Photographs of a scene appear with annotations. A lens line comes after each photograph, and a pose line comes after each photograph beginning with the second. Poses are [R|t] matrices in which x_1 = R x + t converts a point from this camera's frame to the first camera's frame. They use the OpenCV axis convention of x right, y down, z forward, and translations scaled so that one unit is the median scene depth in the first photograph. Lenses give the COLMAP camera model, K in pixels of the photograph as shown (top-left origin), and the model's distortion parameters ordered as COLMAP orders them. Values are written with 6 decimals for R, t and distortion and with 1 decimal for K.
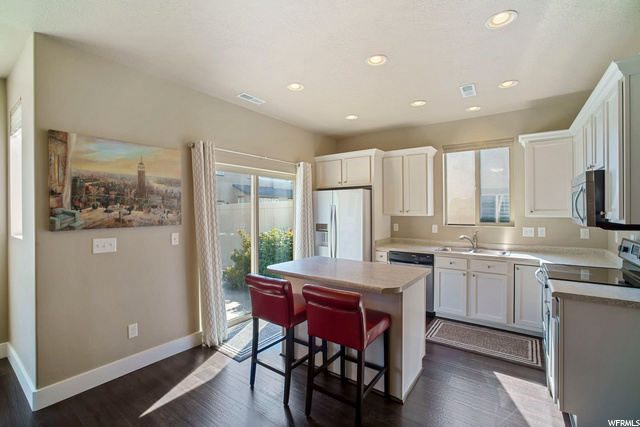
lens RADIAL K [[283.2, 0, 319.4], [0, 283.2, 212.8], [0, 0, 1]] dist [-0.013011, 0.000151]
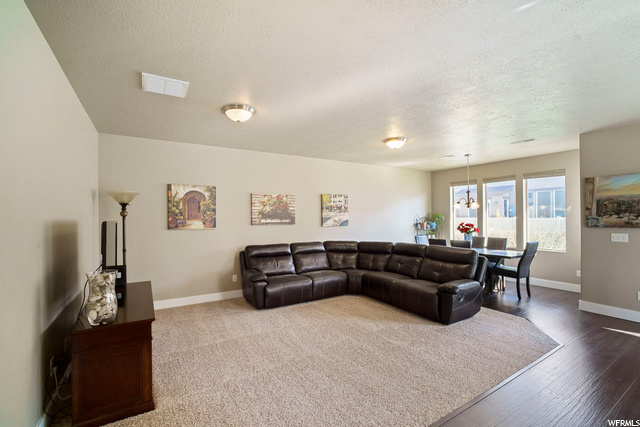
lens RADIAL K [[283.2, 0, 320.1], [0, 283.2, 216.1], [0, 0, 1]] dist [-0.013011, 0.000151]
pose [[-0.364524, -0.000531, -0.931194, 1.554394], [-0.001610, 0.999999, 0.000060, -0.011431], [0.931193, 0.001521, -0.364524, -0.071083]]
